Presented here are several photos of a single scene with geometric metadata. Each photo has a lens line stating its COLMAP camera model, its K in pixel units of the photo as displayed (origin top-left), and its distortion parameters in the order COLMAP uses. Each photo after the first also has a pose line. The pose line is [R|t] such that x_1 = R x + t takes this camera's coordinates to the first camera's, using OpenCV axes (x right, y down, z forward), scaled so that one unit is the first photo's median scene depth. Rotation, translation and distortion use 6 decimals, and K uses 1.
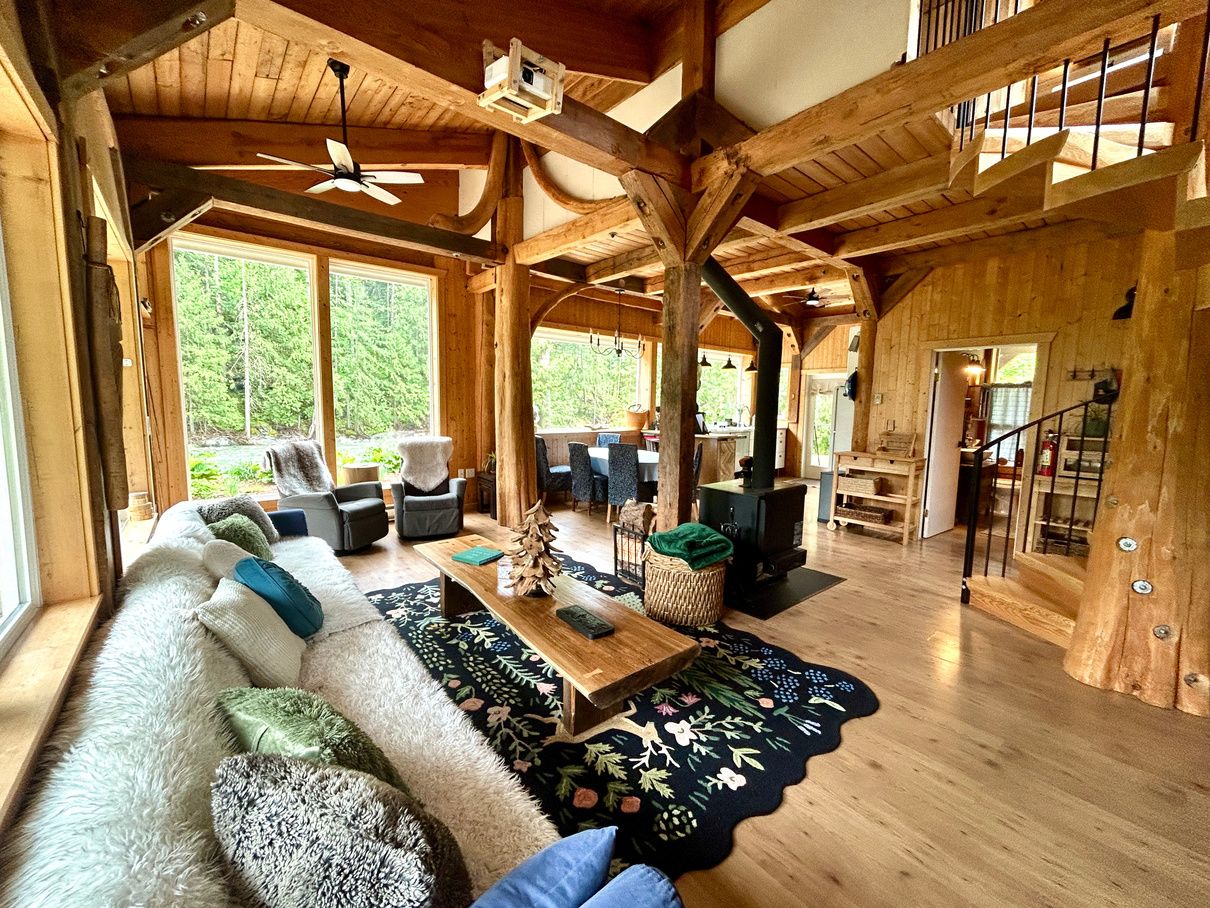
lens RADIAL K [[514.2, 0, 605.0], [0, 514.2, 454.0], [0, 0, 1]] dist [0.000270, -0.000067]
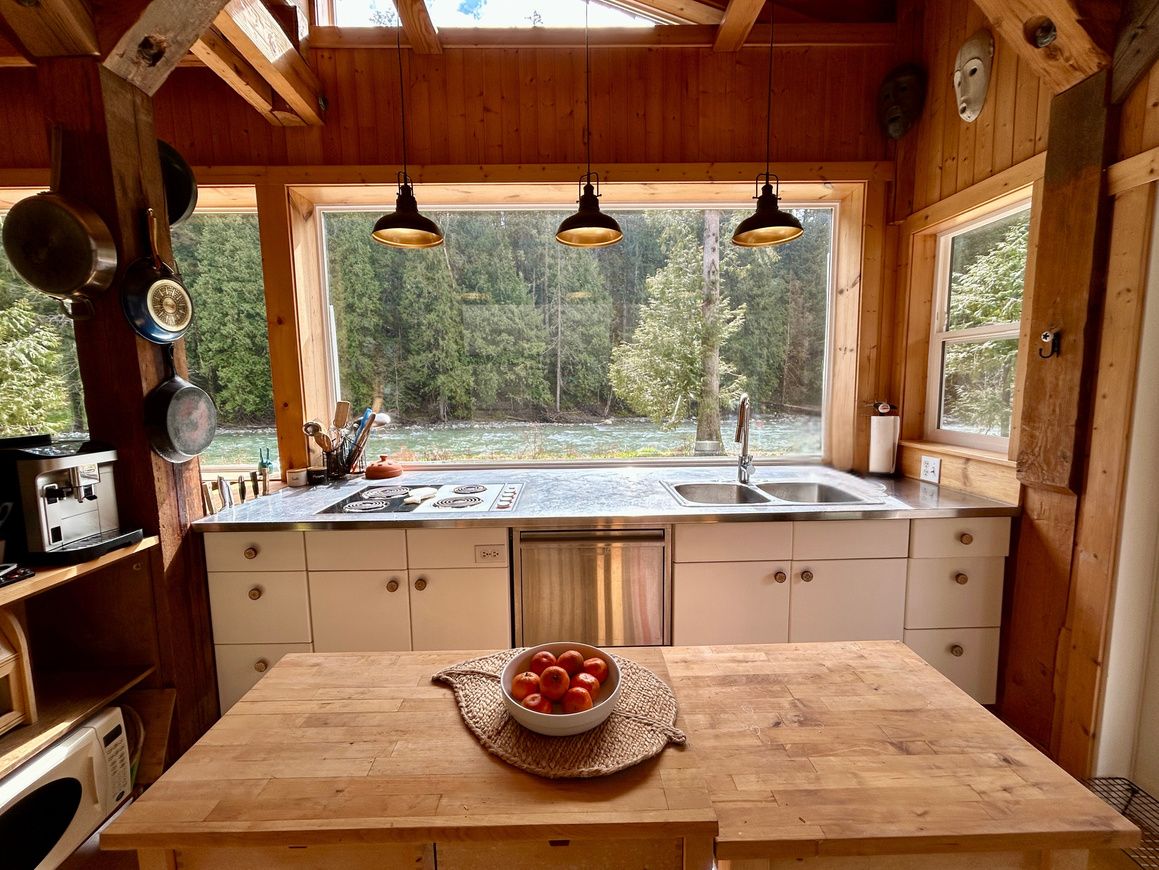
lens RADIAL K [[492.5, 0, 579.5], [0, 492.5, 435.0], [0, 0, 1]] dist [0.000270, -0.000067]
pose [[0.756517, 0.047360, -0.652256, 0.082793], [-0.040251, 0.998855, 0.025841, -0.017156], [0.652734, 0.006705, 0.757558, 0.184713]]
